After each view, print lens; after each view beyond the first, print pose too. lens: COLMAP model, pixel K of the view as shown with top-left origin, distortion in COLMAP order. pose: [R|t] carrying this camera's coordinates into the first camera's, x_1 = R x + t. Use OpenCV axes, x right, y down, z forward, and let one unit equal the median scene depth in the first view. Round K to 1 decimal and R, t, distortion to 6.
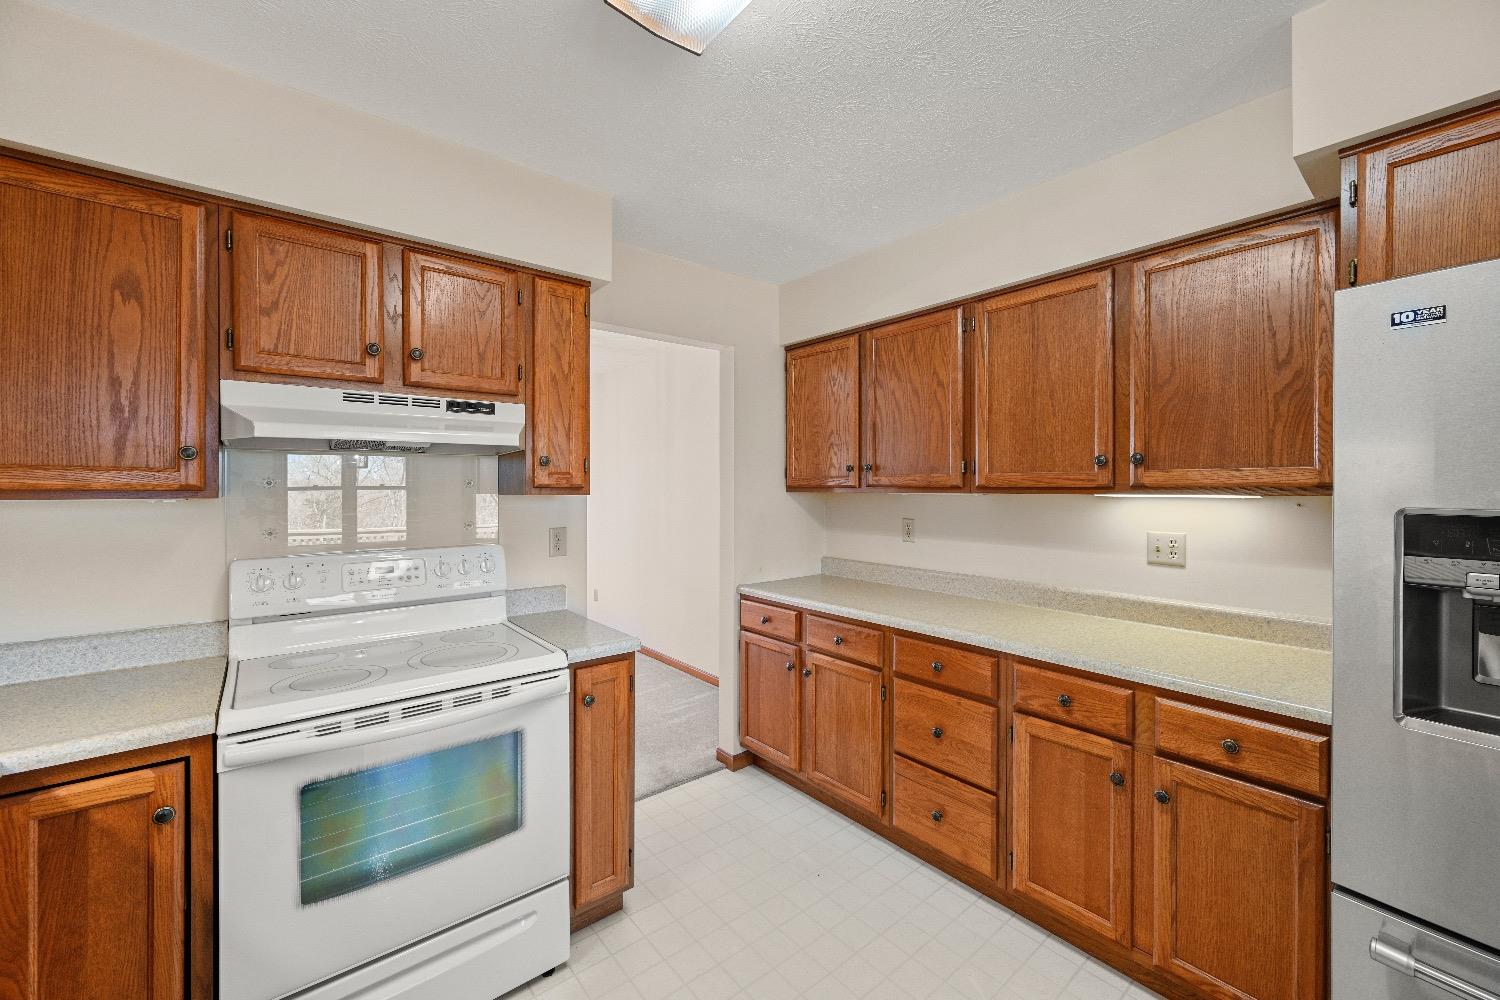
lens RADIAL K [[598.8, 0, 754.9], [0, 598.8, 484.3], [0, 0, 1]] dist [0.002946, -0.000283]
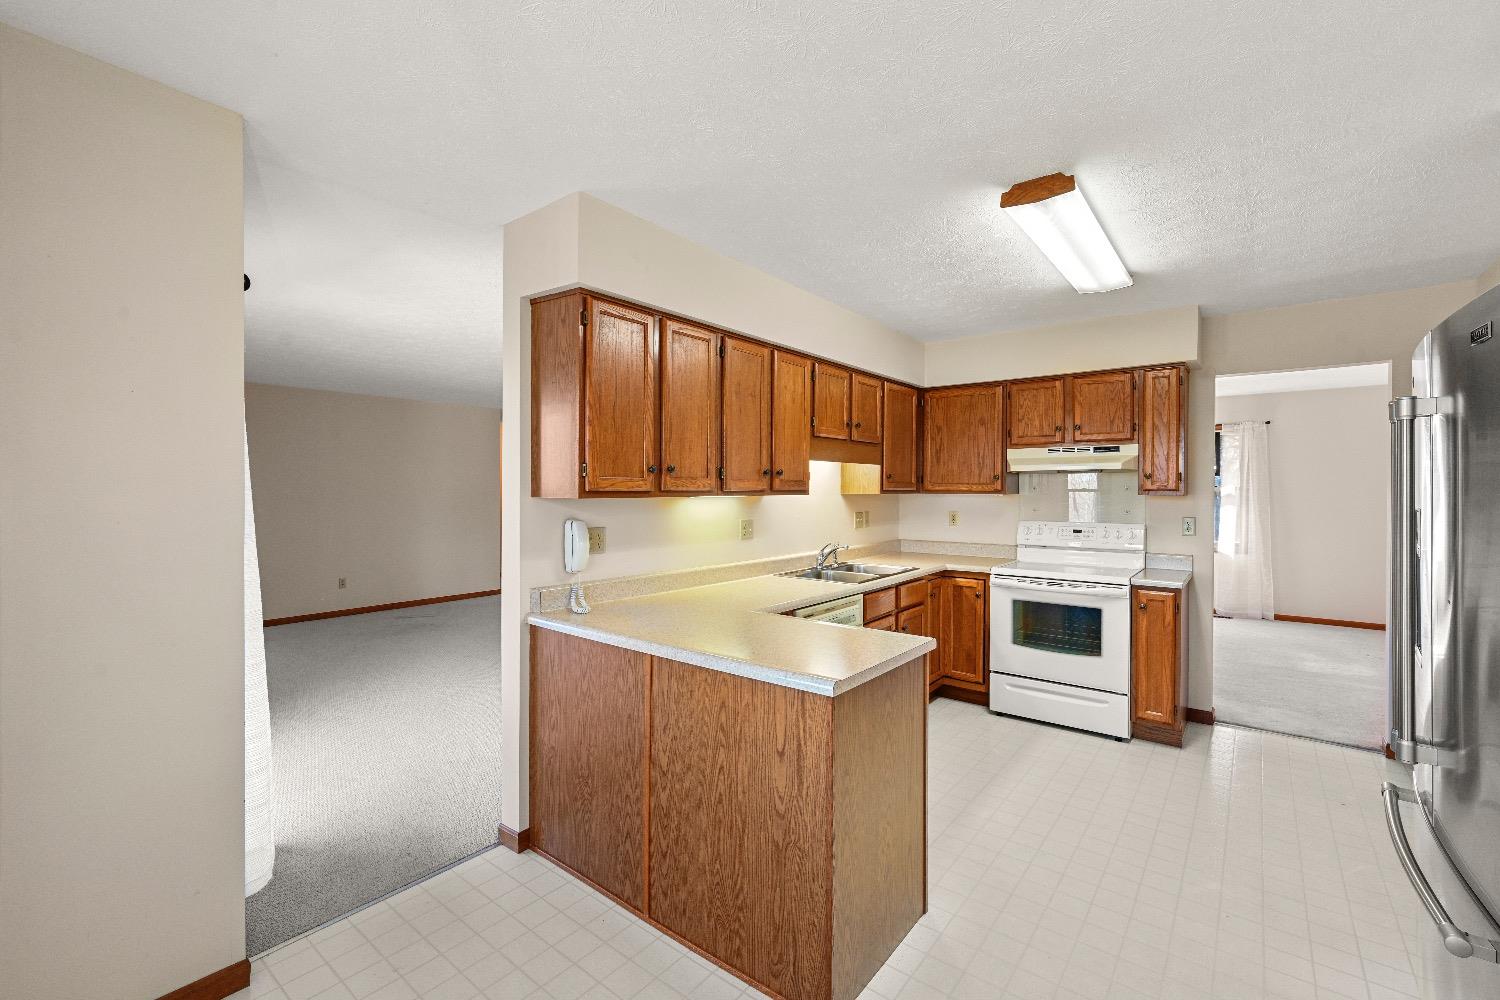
lens RADIAL K [[643.5, 0, 751.8], [0, 643.5, 492.2], [0, 0, 1]] dist [-0.000036, -0.000009]
pose [[0.208400, 0.004069, -0.978035, 1.573178], [-0.000334, 0.999992, 0.004089, 0.002339], [0.978044, -0.000525, 0.208400, -0.654617]]
